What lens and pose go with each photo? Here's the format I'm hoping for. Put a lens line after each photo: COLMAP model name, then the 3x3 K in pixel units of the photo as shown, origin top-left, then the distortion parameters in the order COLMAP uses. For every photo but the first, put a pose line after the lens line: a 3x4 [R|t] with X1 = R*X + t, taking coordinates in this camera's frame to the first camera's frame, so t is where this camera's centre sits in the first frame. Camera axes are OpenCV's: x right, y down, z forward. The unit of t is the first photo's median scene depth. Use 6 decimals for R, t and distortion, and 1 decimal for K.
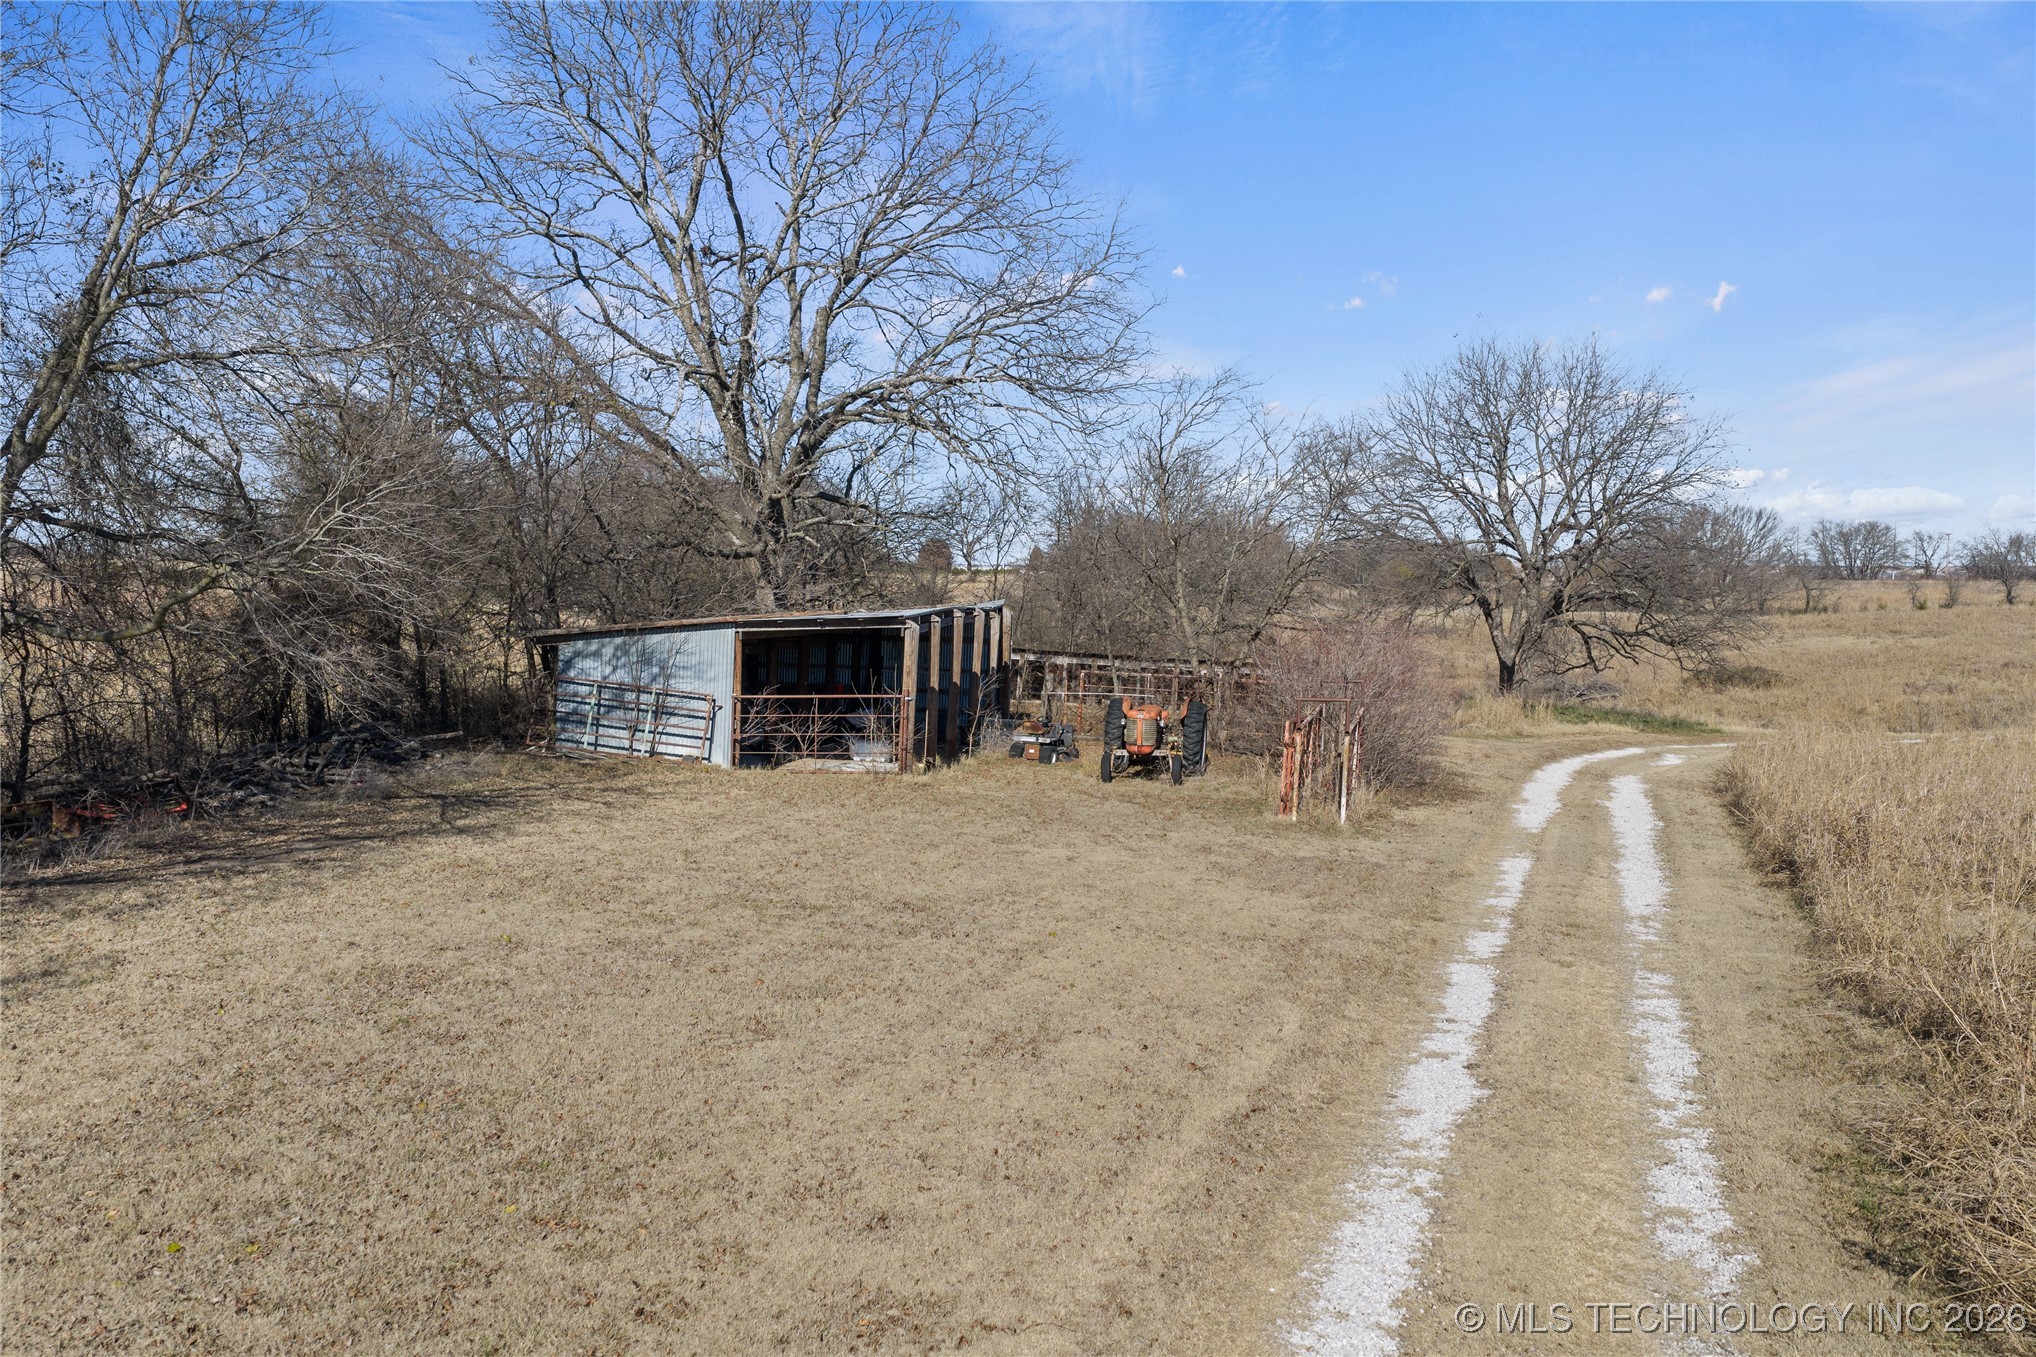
lens RADIAL K [[1701.8, 0, 1017.1], [0, 1701.8, 679.4], [0, 0, 1]] dist [0.021678, -0.036925]
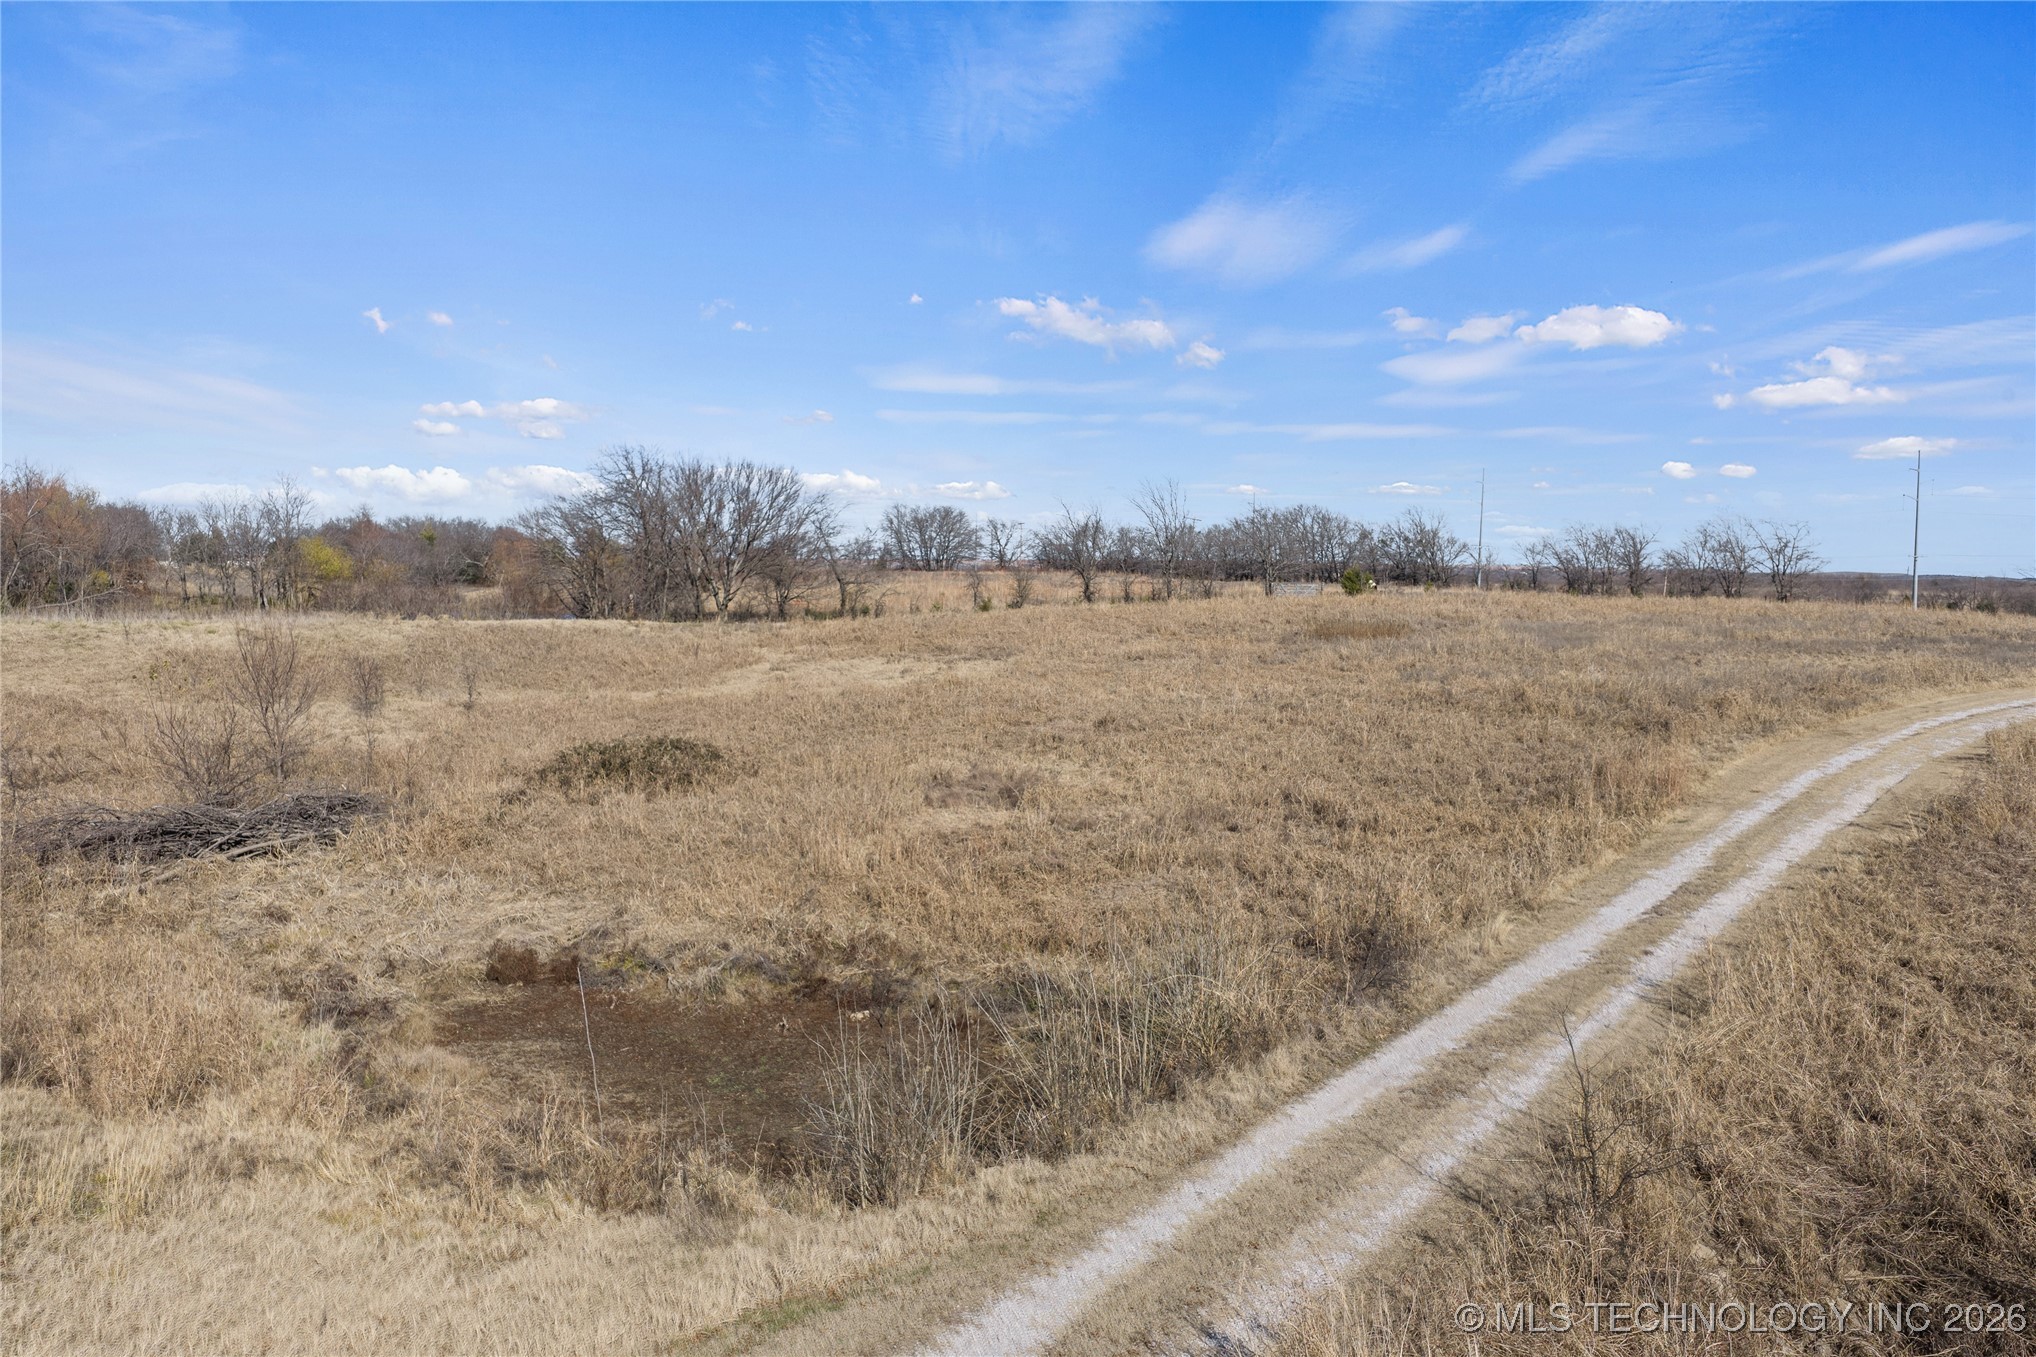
lens RADIAL K [[1701.8, 0, 1003.4], [0, 1701.8, 680.1], [0, 0, 1]] dist [0.021678, -0.036925]
pose [[0.884421, -0.029420, 0.465762, 0.159789], [0.026928, 0.999565, 0.012006, -0.016063], [-0.465913, 0.001924, 0.884828, 0.285730]]
